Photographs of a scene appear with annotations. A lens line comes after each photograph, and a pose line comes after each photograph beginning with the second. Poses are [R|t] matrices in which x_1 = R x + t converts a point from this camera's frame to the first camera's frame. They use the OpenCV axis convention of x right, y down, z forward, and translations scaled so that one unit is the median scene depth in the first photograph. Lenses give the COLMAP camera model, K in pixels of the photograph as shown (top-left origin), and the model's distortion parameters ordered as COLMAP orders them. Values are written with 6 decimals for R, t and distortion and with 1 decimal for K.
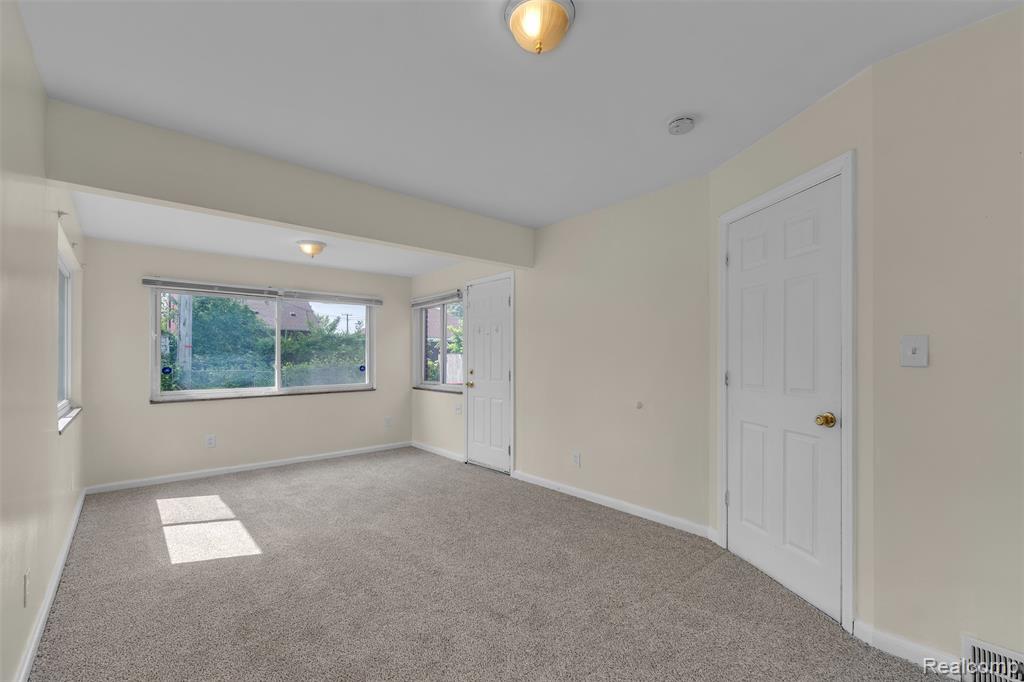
lens RADIAL K [[442.2, 0, 493.6], [0, 442.2, 362.0], [0, 0, 1]] dist [0.001636, 0.000254]
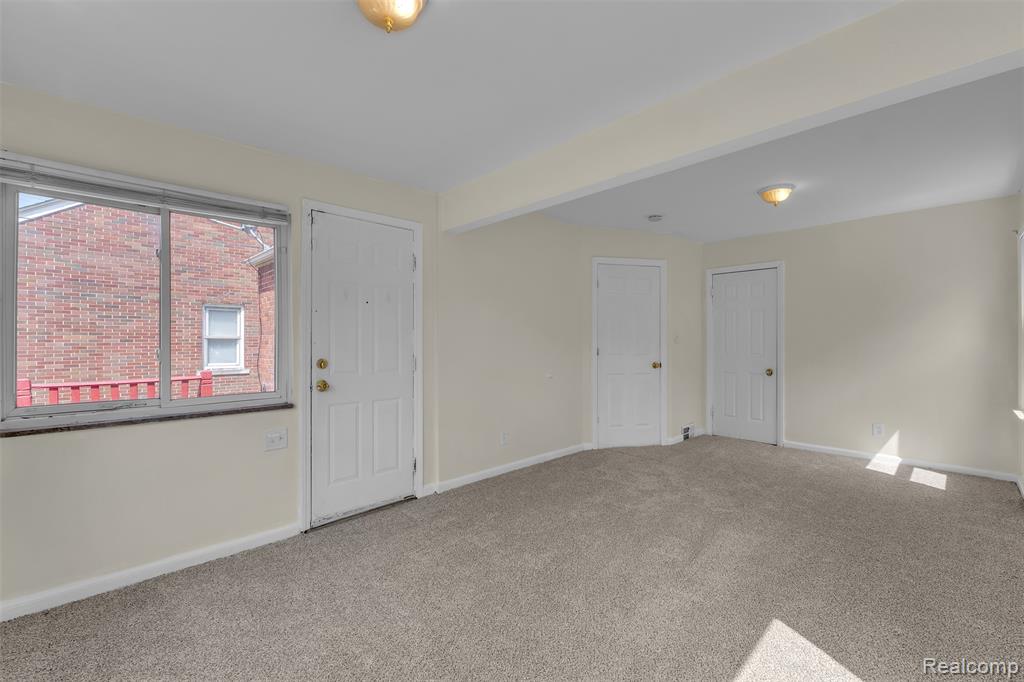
lens RADIAL K [[430.9, 0, 512.0], [0, 430.9, 341.0], [0, 0, 1]] dist [0.004756, 0.000177]
pose [[-0.092526, 0.006990, 0.995686, -0.651337], [0.011507, 0.999916, -0.005950, -0.000103], [-0.995644, 0.010907, -0.092598, 0.841307]]
